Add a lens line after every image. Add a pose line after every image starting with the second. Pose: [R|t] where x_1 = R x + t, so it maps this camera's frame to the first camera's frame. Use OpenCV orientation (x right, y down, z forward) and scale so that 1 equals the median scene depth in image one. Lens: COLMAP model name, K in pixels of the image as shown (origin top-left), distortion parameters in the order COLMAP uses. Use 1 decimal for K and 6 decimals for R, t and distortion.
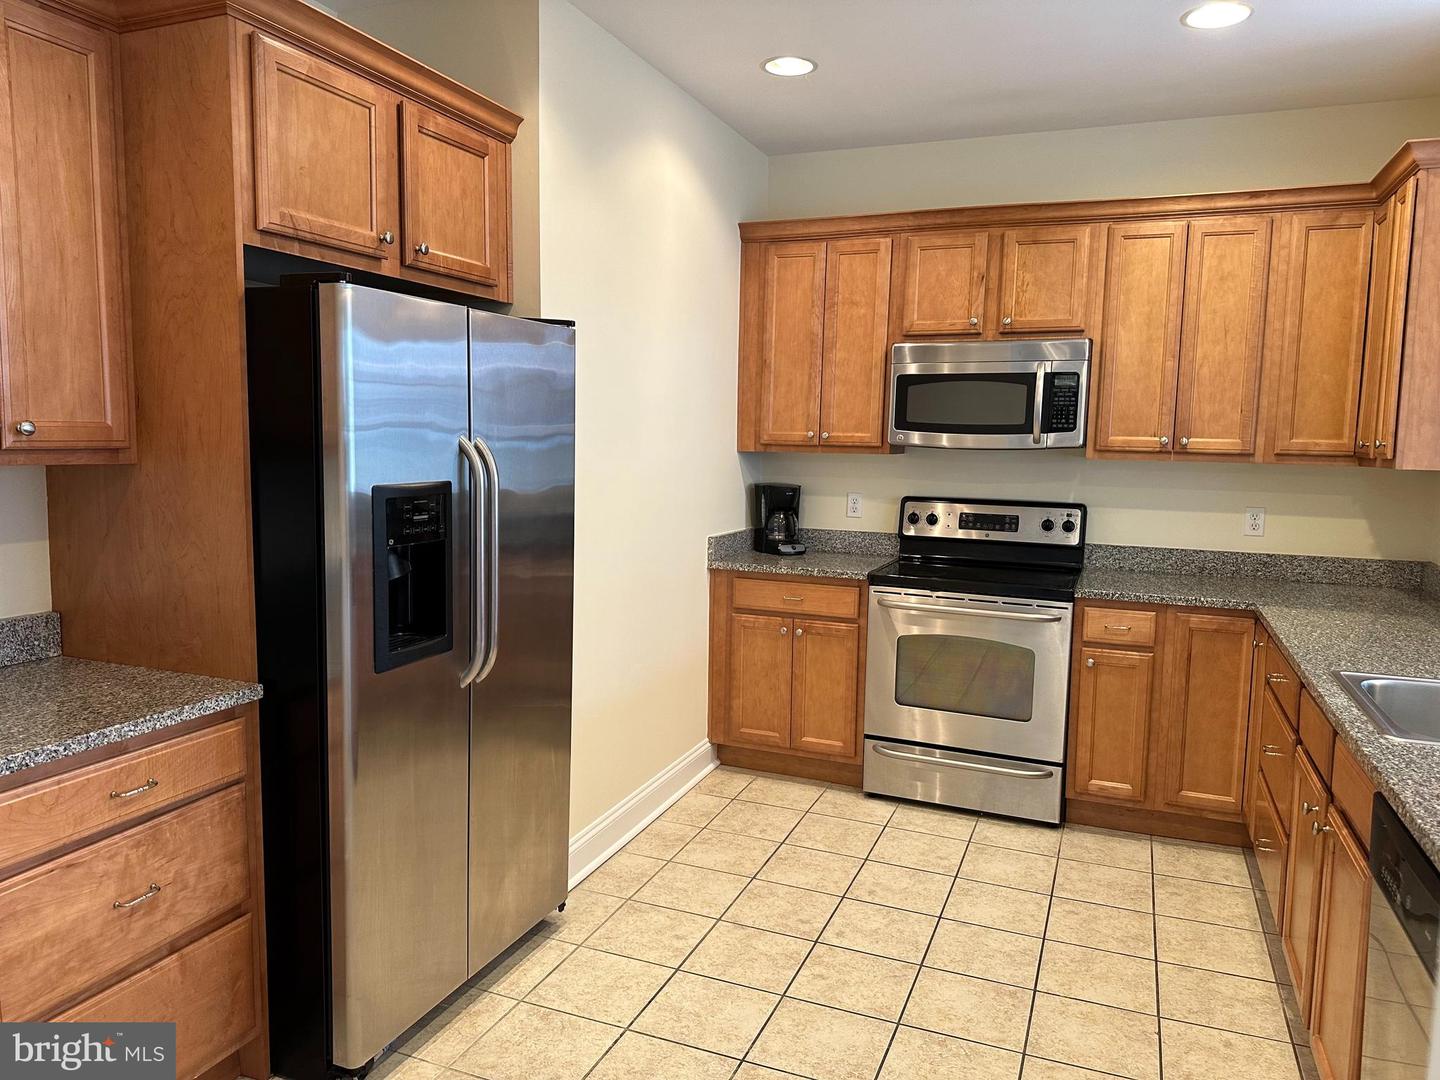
lens RADIAL K [[1010.5, 0, 720.0], [0, 1010.5, 540.0], [0, 0, 1]] dist [0.161720, -0.271162]
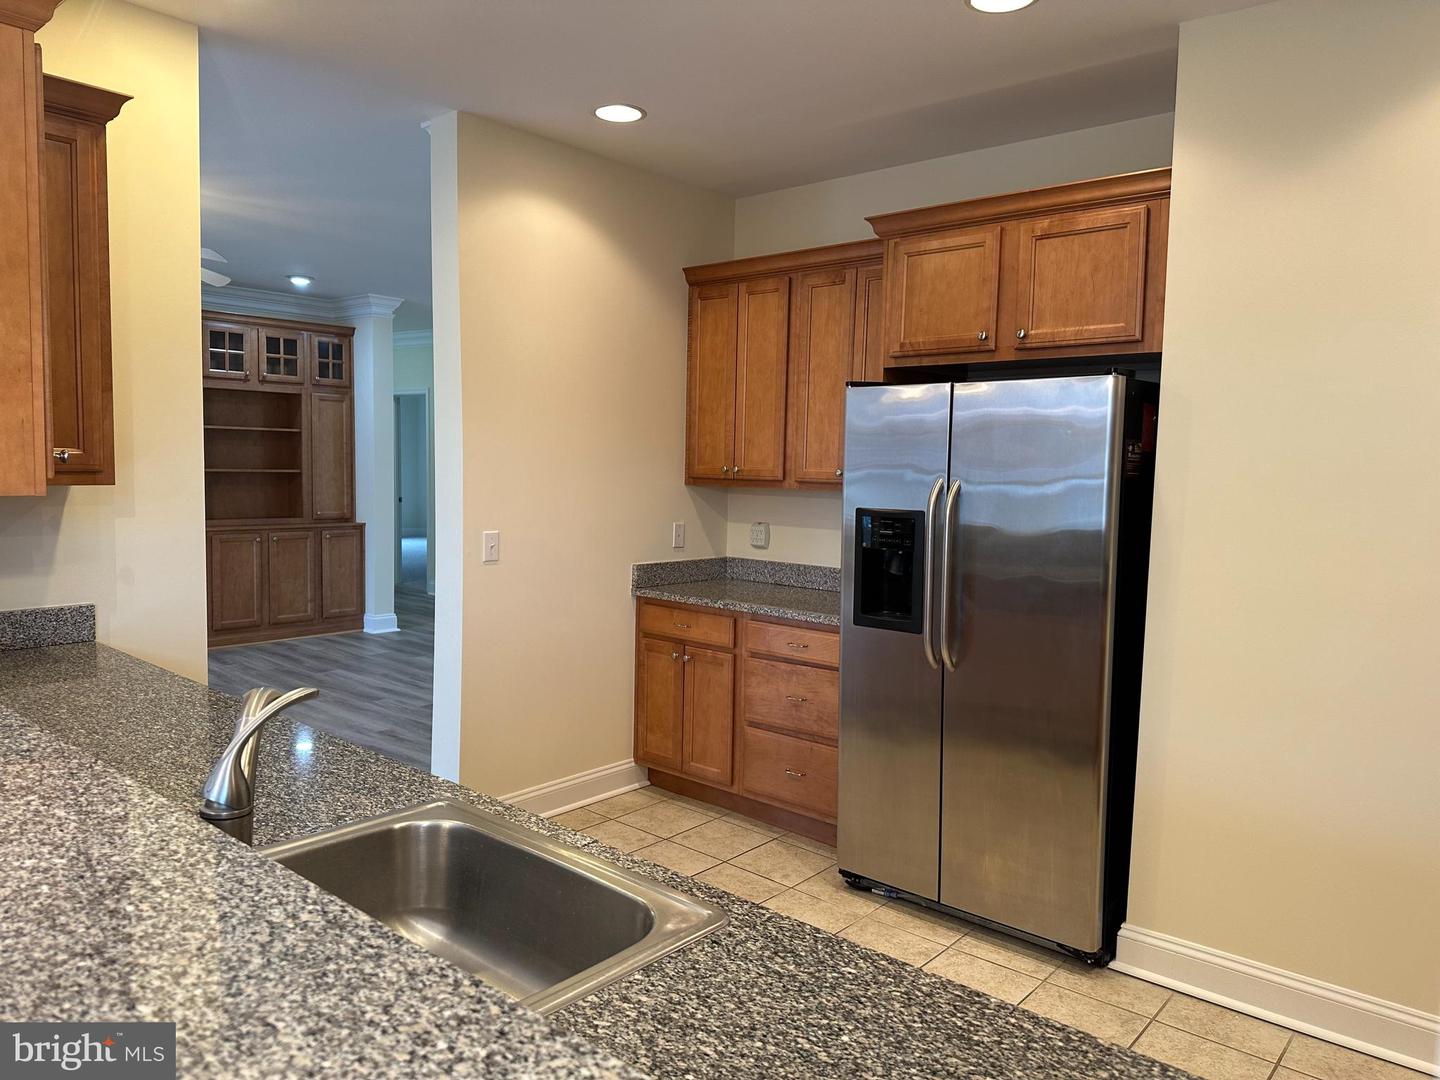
lens RADIAL K [[1010.5, 0, 720.0], [0, 1010.5, 540.0], [0, 0, 1]] dist [0.161720, -0.271162]
pose [[-0.313344, 0.046581, -0.948496, 1.160903], [-0.137524, 0.986042, 0.093857, -0.110301], [0.939629, 0.159850, -0.302565, 1.198580]]
